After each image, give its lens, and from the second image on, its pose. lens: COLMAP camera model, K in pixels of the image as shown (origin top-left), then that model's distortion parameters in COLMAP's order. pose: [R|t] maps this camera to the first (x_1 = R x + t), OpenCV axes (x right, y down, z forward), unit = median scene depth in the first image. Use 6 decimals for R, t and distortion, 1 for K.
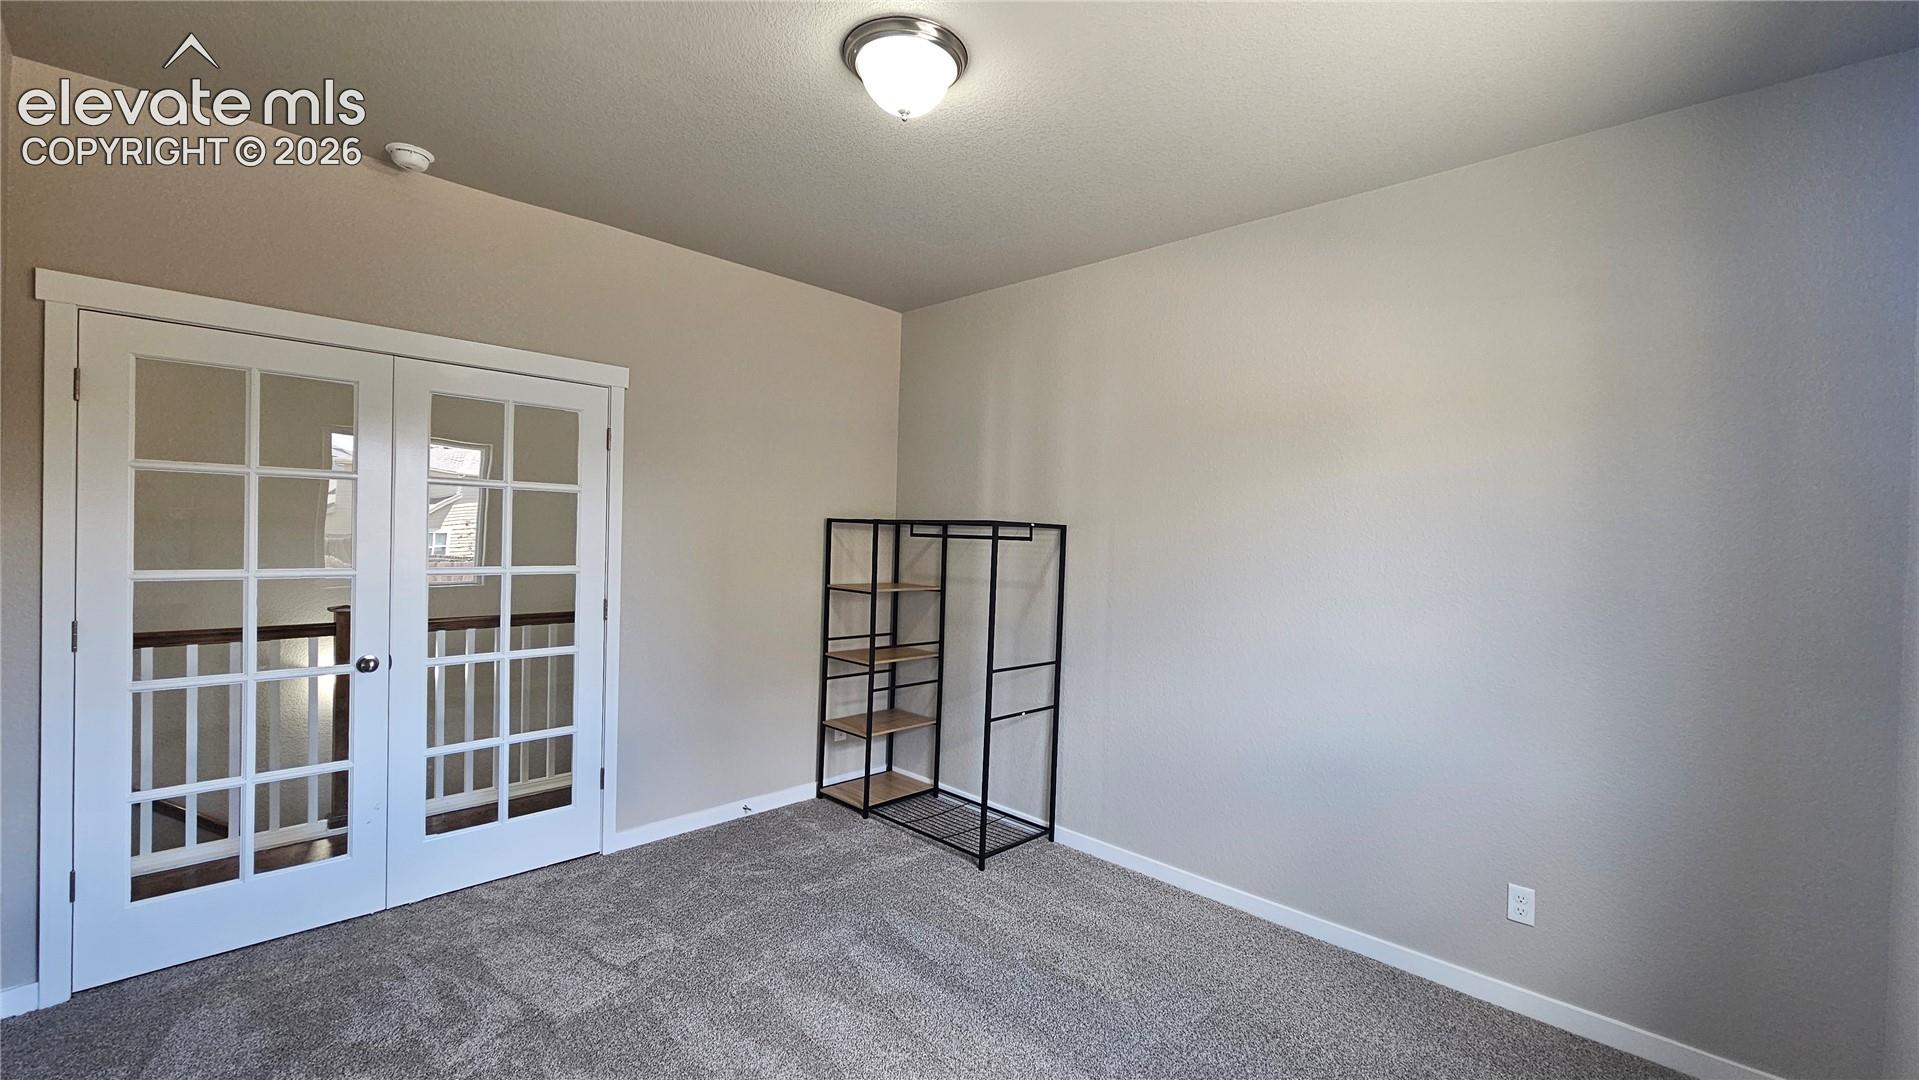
lens RADIAL K [[778.1, 0, 960.6], [0, 778.1, 542.6], [0, 0, 1]] dist [-0.002190, 0.000273]
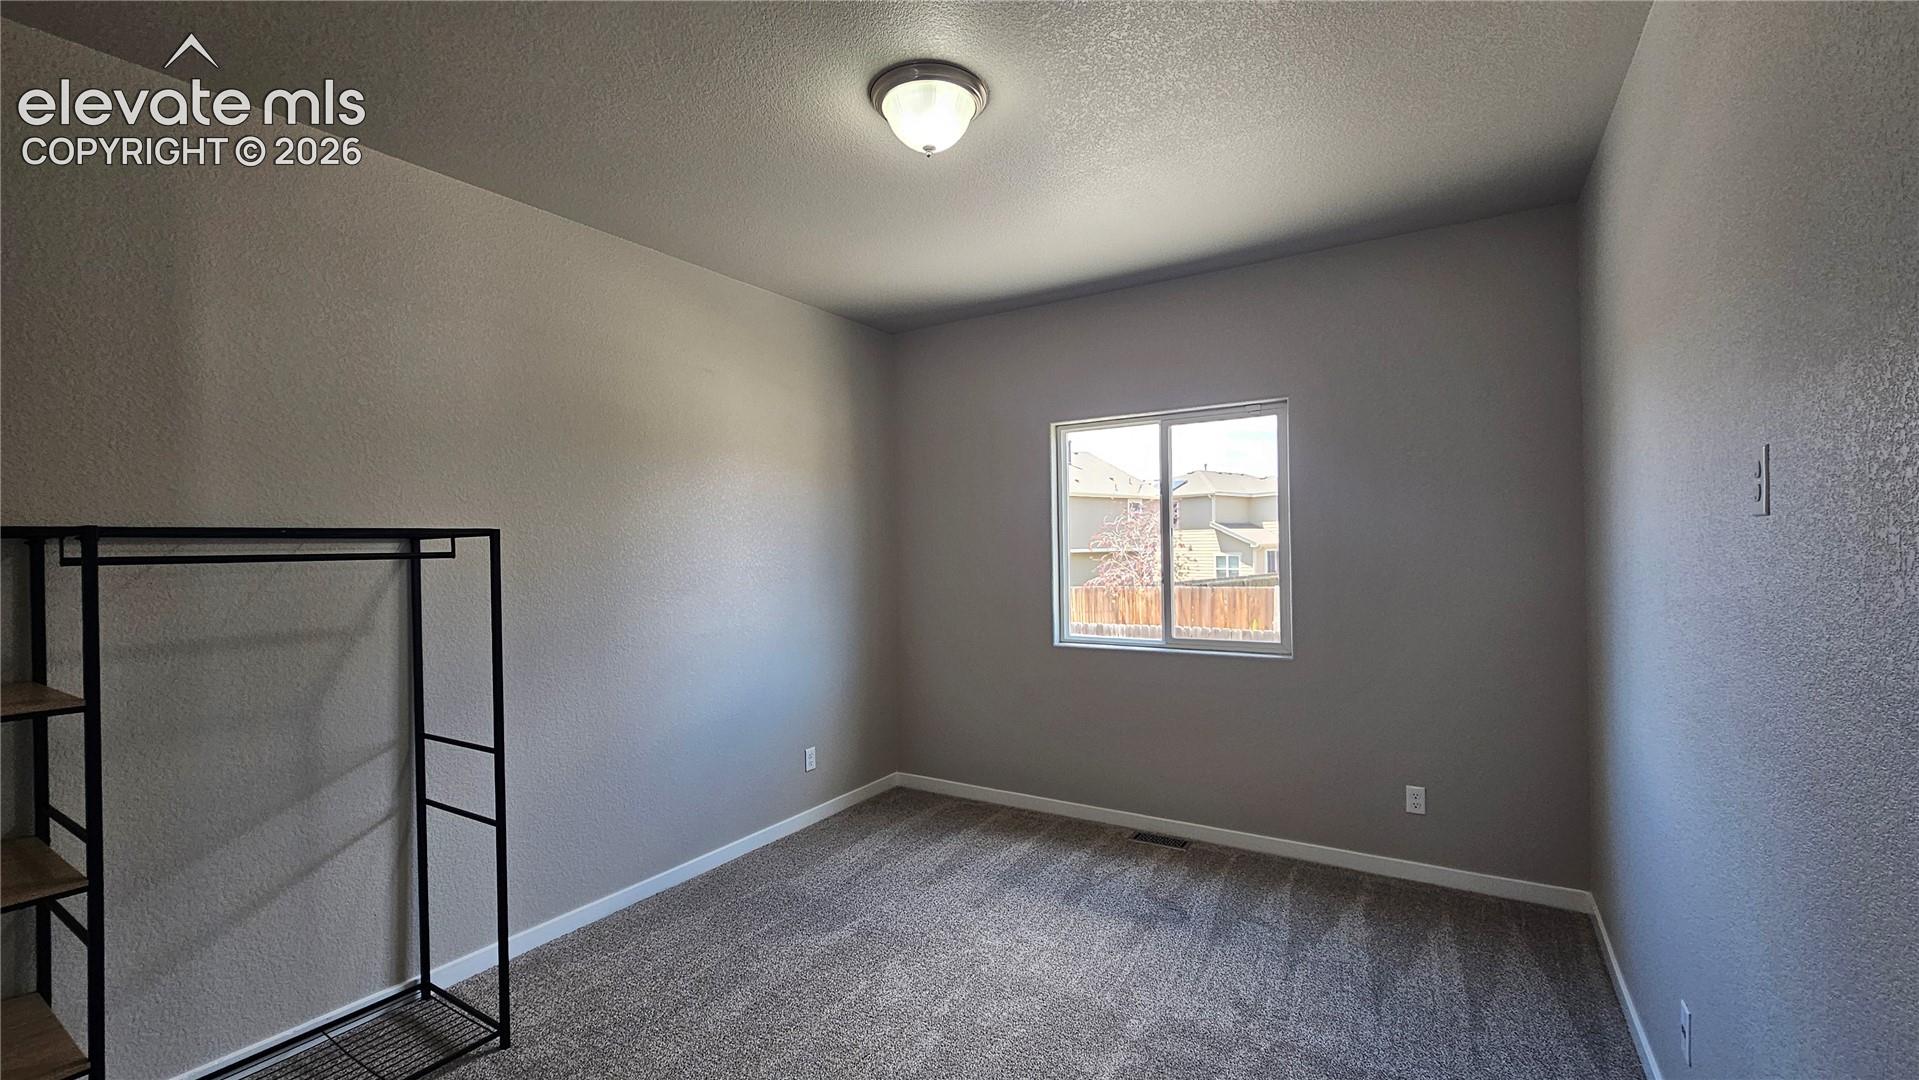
lens RADIAL K [[778.1, 0, 962.0], [0, 778.1, 543.2], [0, 0, 1]] dist [-0.002190, 0.000273]
pose [[-0.206085, -0.028915, 0.978107, -0.663551], [0.018214, 0.999277, 0.033379, -0.029356], [-0.978364, 0.024695, -0.205410, 0.699751]]
